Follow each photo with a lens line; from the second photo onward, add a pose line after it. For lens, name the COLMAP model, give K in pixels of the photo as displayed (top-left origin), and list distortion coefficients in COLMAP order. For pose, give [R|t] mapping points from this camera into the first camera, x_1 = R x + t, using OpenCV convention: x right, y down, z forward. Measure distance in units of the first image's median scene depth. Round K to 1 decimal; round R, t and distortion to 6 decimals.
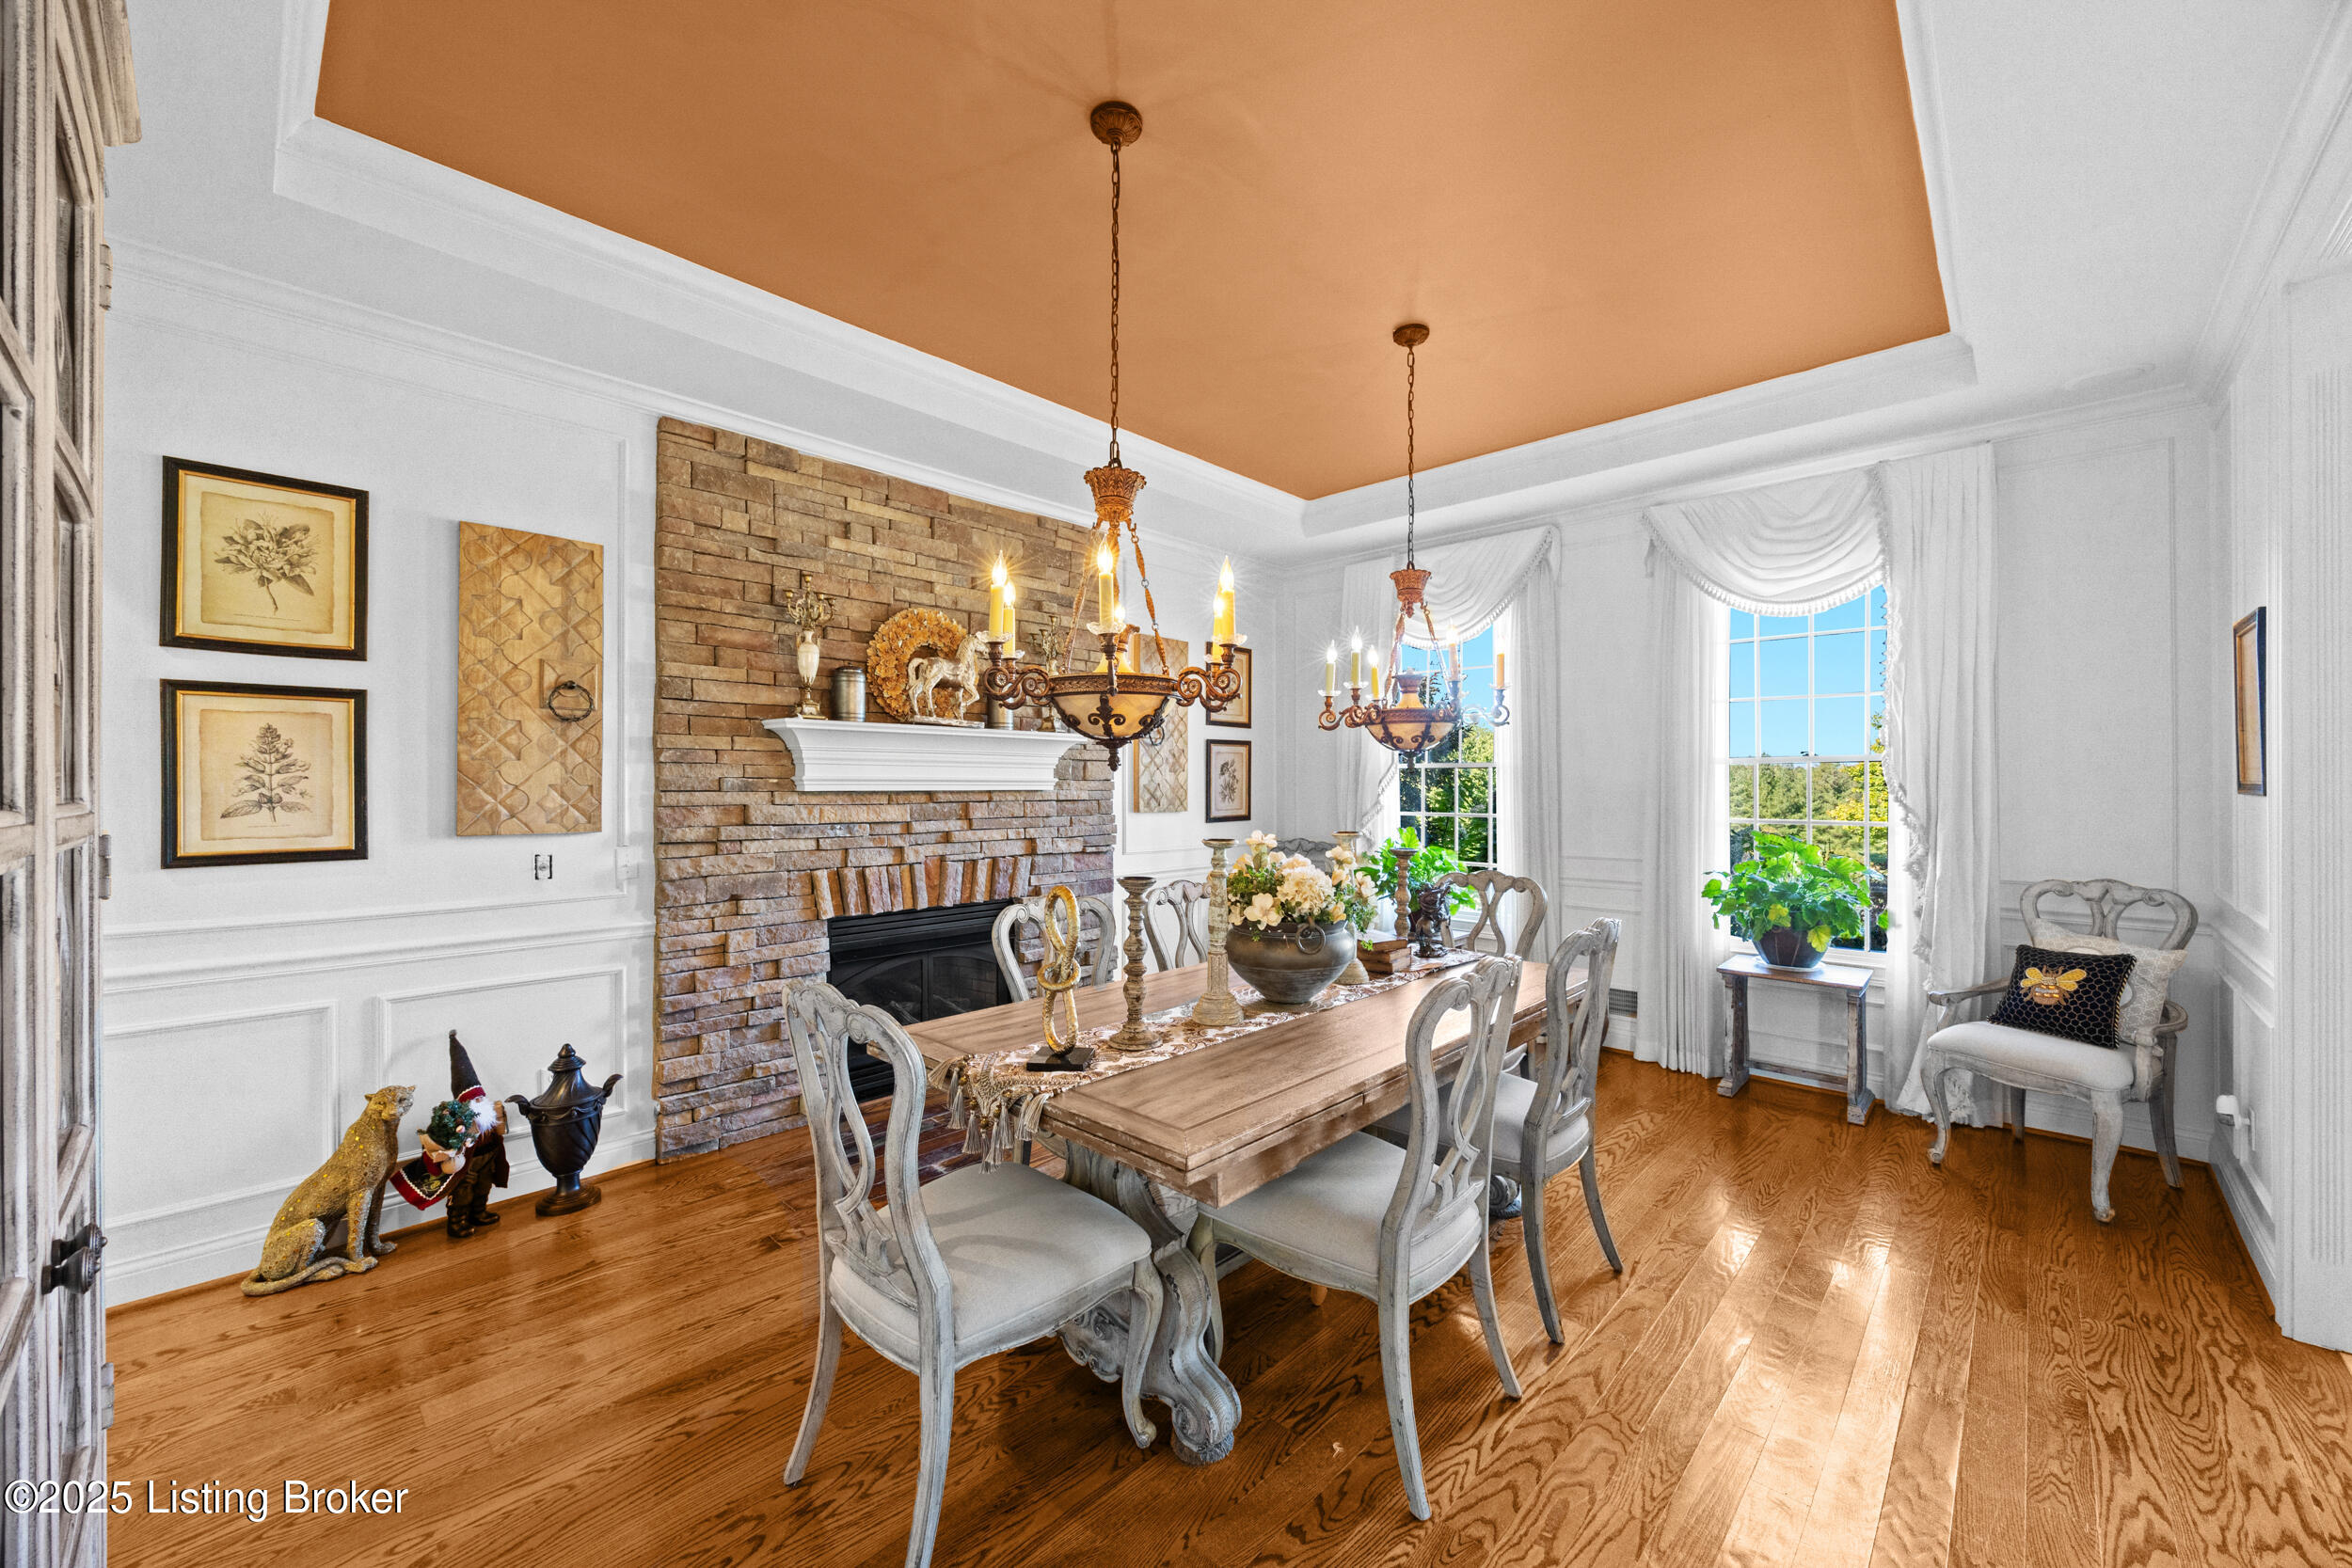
lens RADIAL K [[900.0, 0, 1176.0], [0, 900.0, 784.0], [0, 0, 1]] dist [0.000965, 0.000037]
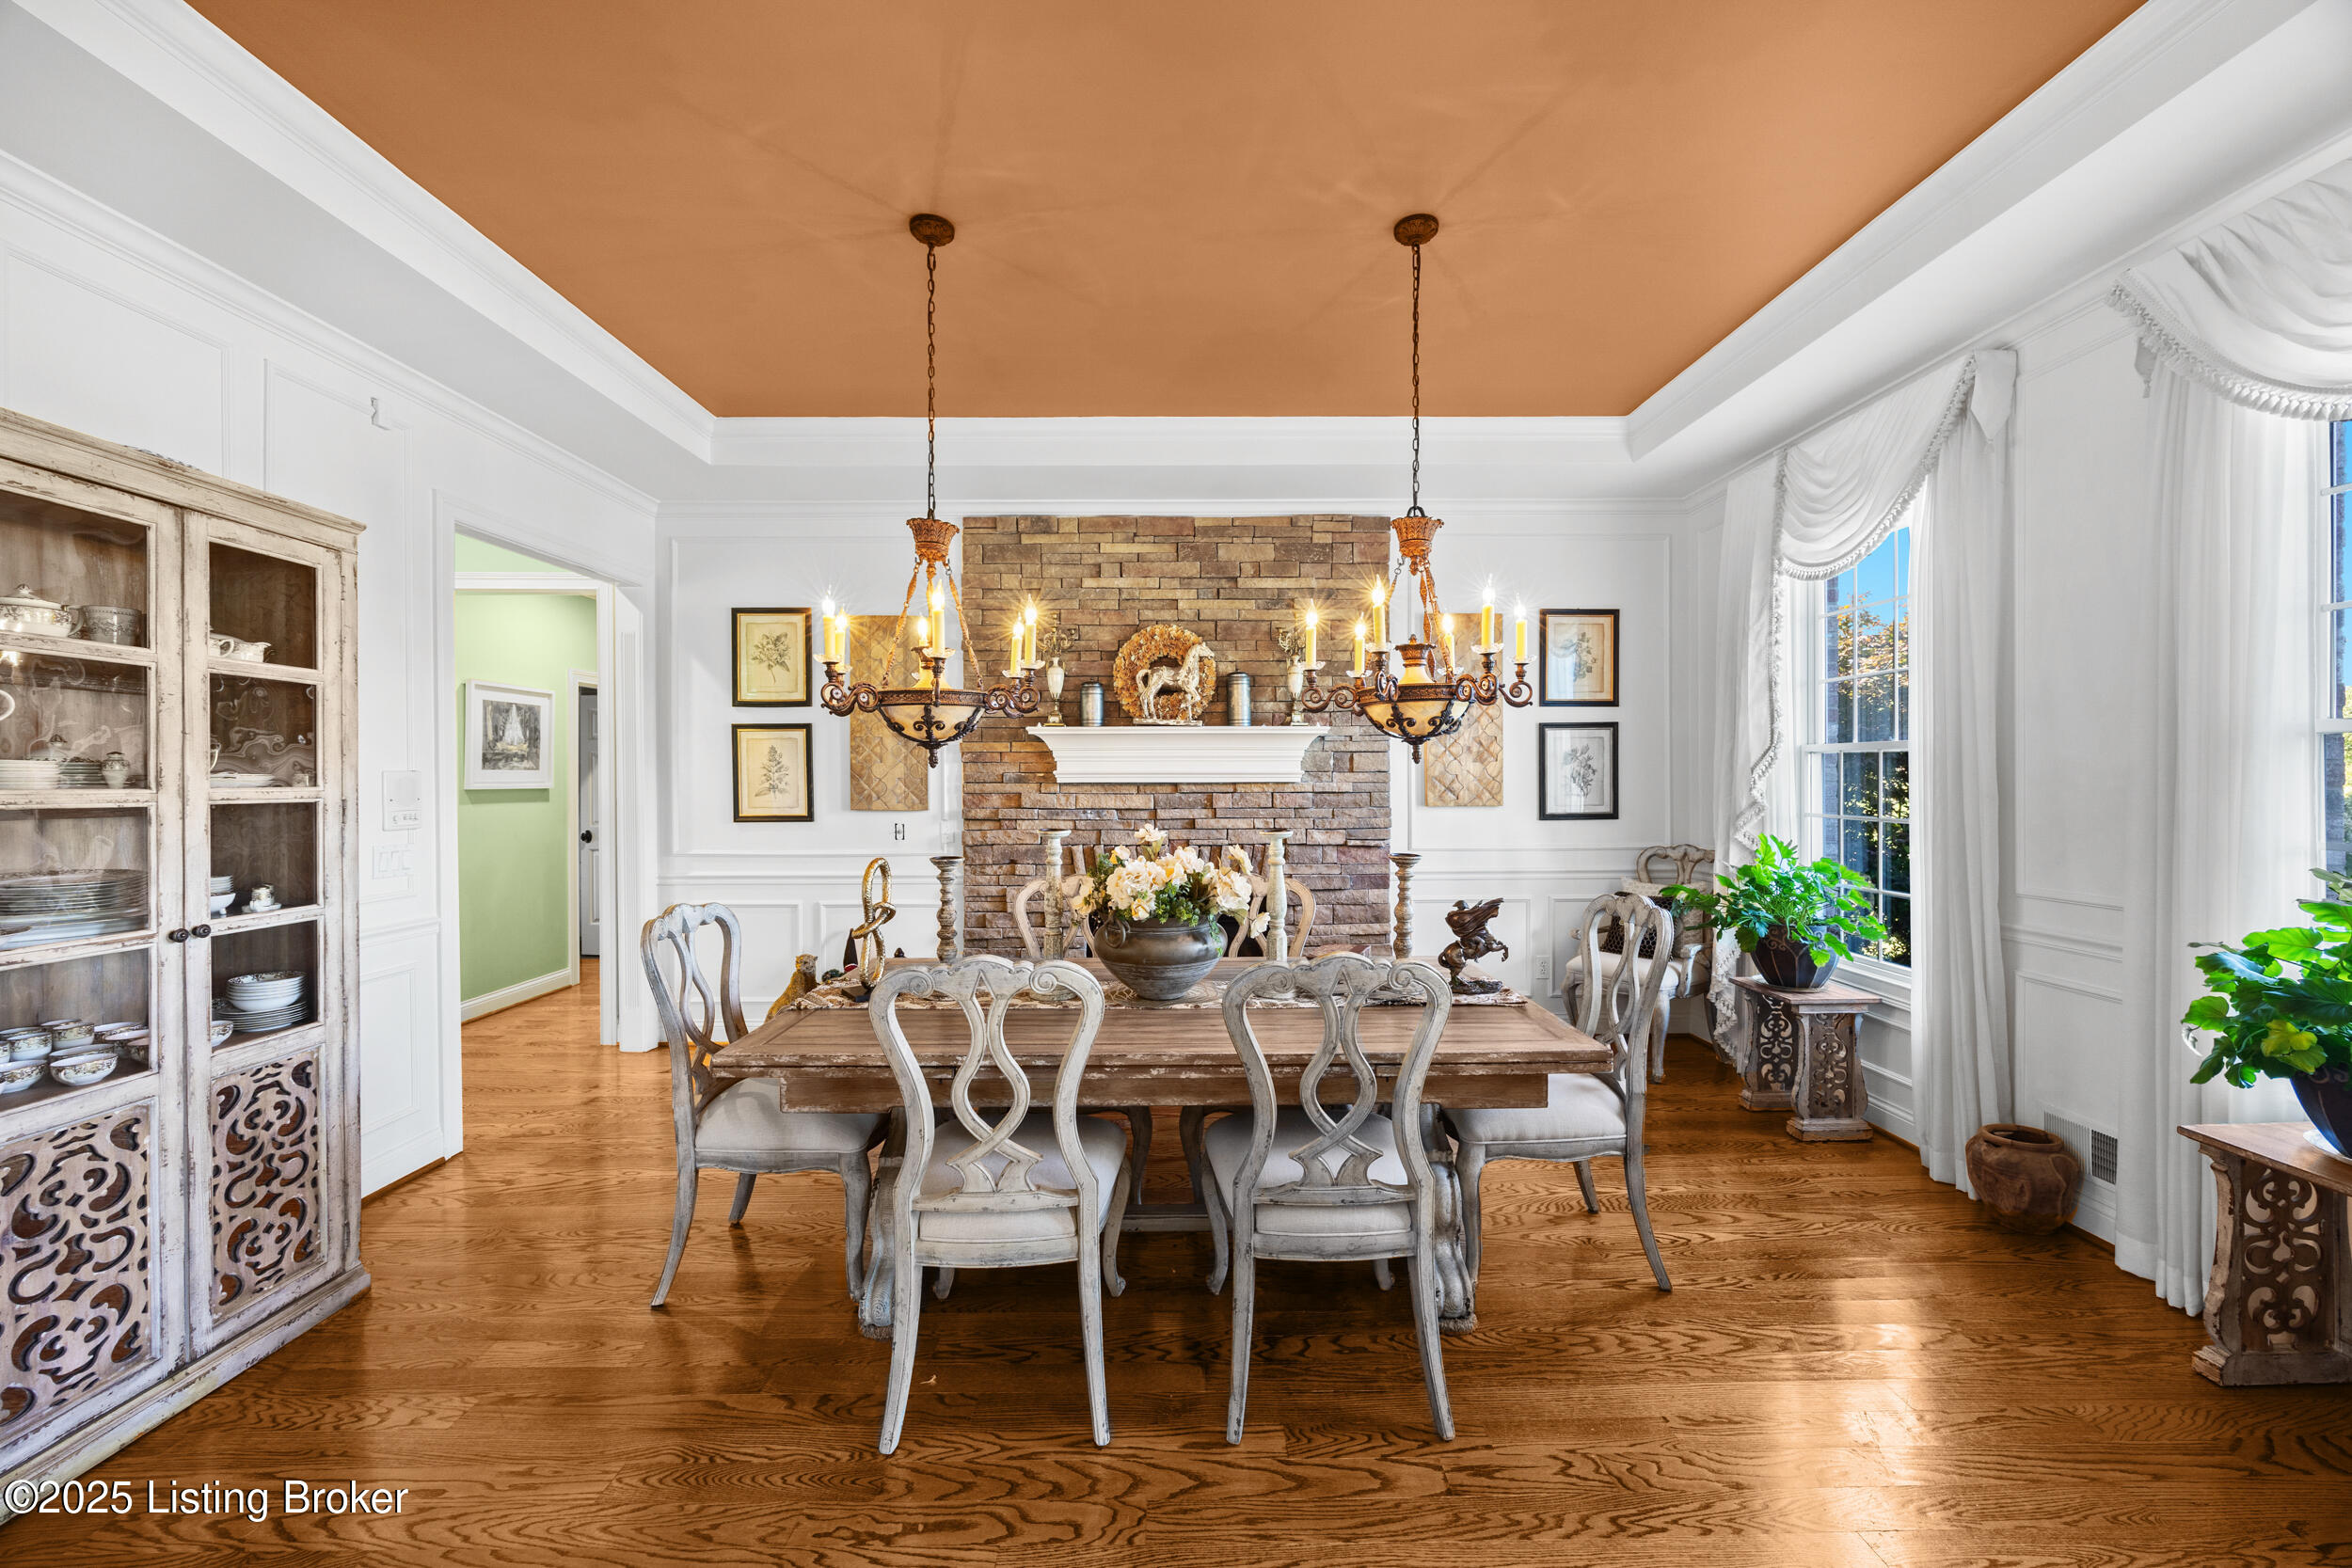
lens RADIAL K [[889.2, 0, 1176.1], [0, 889.2, 782.1], [0, 0, 1]] dist [-0.000367, -0.000270]
pose [[0.698496, 0.002336, -0.715610, 0.582342], [0.004262, 0.999963, 0.007425, -0.001630], [0.715601, -0.008236, 0.698461, 0.229265]]
